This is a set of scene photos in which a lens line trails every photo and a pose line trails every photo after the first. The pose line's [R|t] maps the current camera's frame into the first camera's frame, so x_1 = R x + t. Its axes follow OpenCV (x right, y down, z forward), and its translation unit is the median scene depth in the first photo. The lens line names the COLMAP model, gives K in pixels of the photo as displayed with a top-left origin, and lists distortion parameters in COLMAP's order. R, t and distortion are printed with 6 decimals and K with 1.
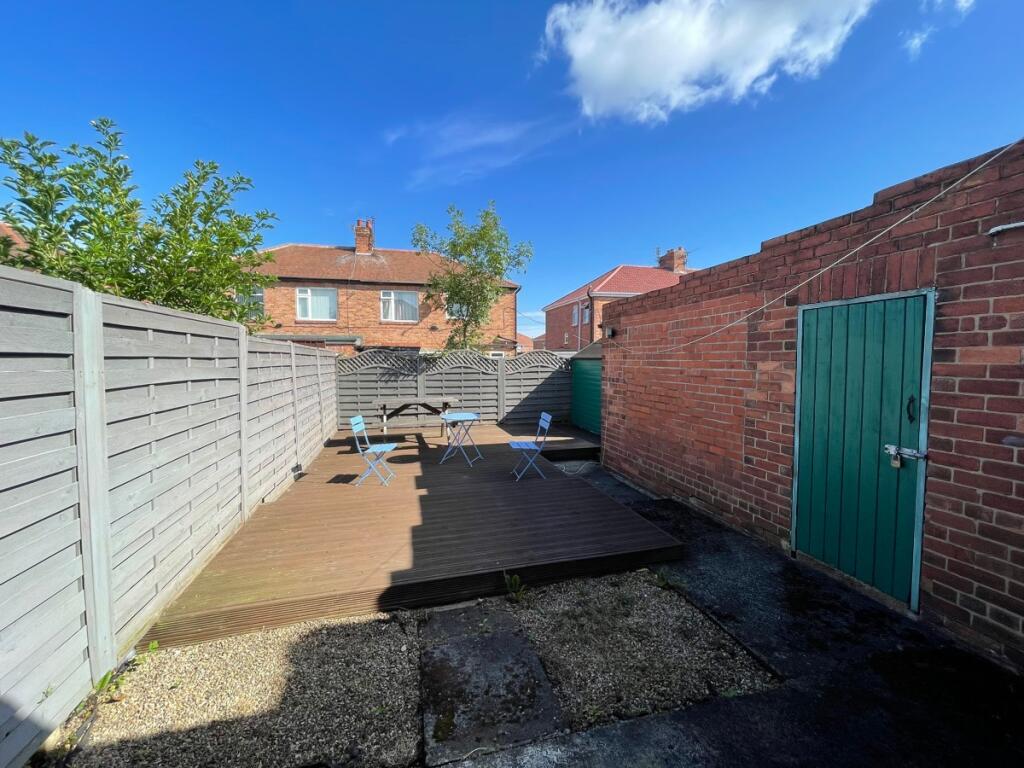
lens RADIAL K [[412.5, 0, 512.5], [0, 412.5, 379.4], [0, 0, 1]] dist [0.000142, 0.000060]
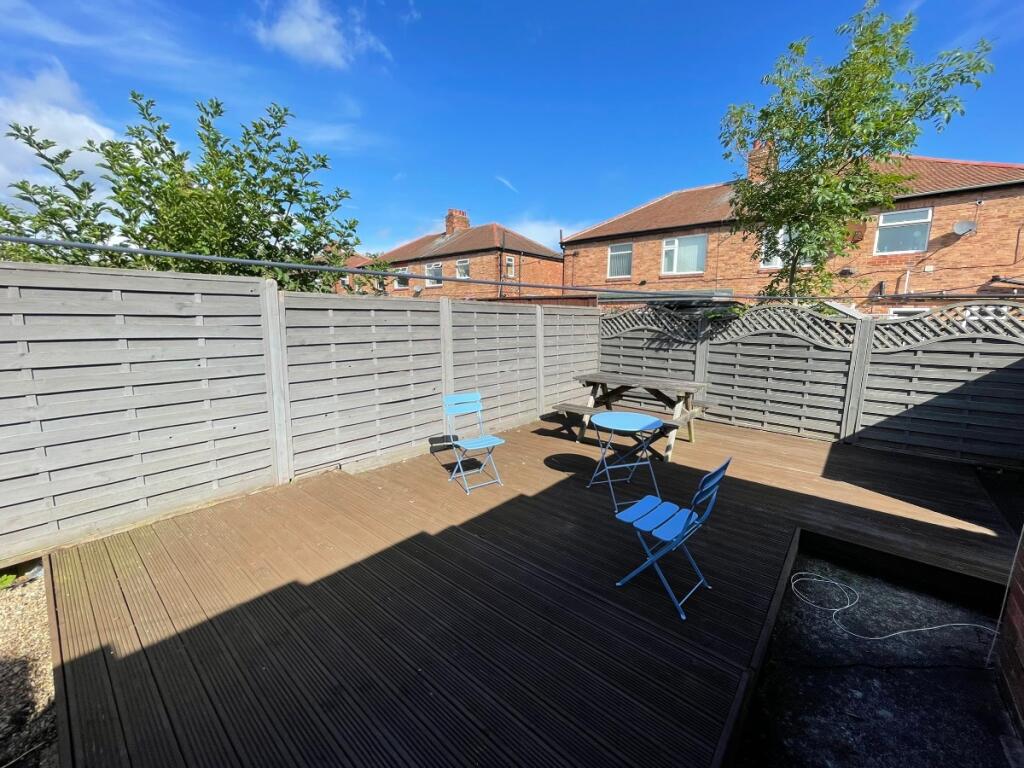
lens RADIAL K [[412.5, 0, 509.3], [0, 412.5, 380.6], [0, 0, 1]] dist [0.000142, 0.000060]
pose [[0.552555, 0.135590, -0.822373, 0.160245], [-0.050467, 0.990311, 0.129370, -0.021047], [0.831947, -0.029981, 0.554044, 0.344076]]
